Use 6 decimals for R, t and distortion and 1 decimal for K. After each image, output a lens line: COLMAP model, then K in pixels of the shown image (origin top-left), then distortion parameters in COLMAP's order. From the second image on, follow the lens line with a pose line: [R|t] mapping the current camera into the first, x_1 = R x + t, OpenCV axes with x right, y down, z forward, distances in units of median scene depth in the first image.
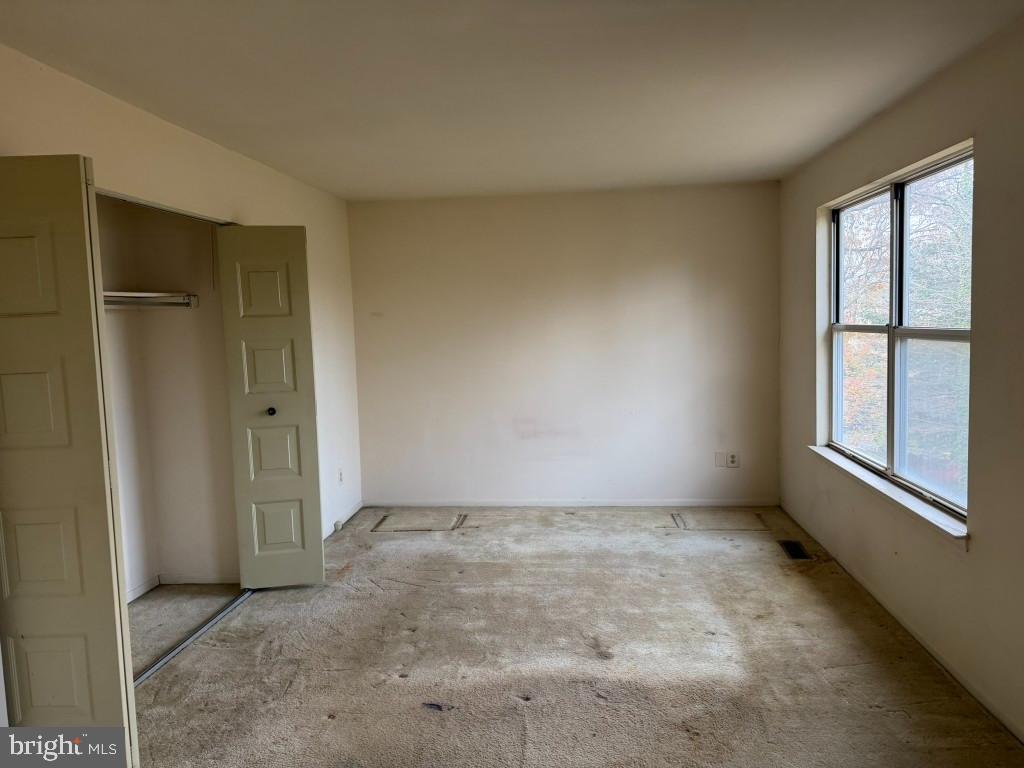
lens RADIAL K [[717.6, 0, 514.8], [0, 717.6, 378.1], [0, 0, 1]] dist [0.102852, -0.142595]
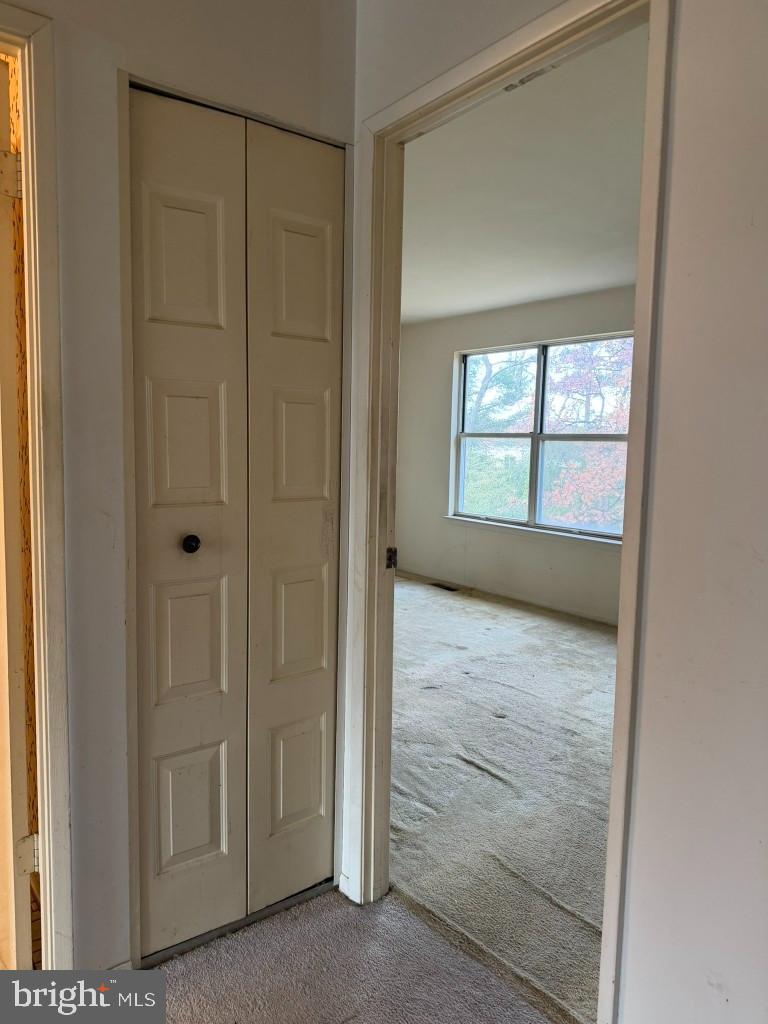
lens RADIAL K [[717.6, 0, 384.0], [0, 717.6, 512.0], [0, 0, 1]] dist [0.102852, -0.142595]
pose [[0.734451, -0.019163, 0.678391, -0.834429], [0.008438, 0.999782, 0.019107, 0.071558], [-0.678610, -0.008309, 0.734452, 0.048117]]
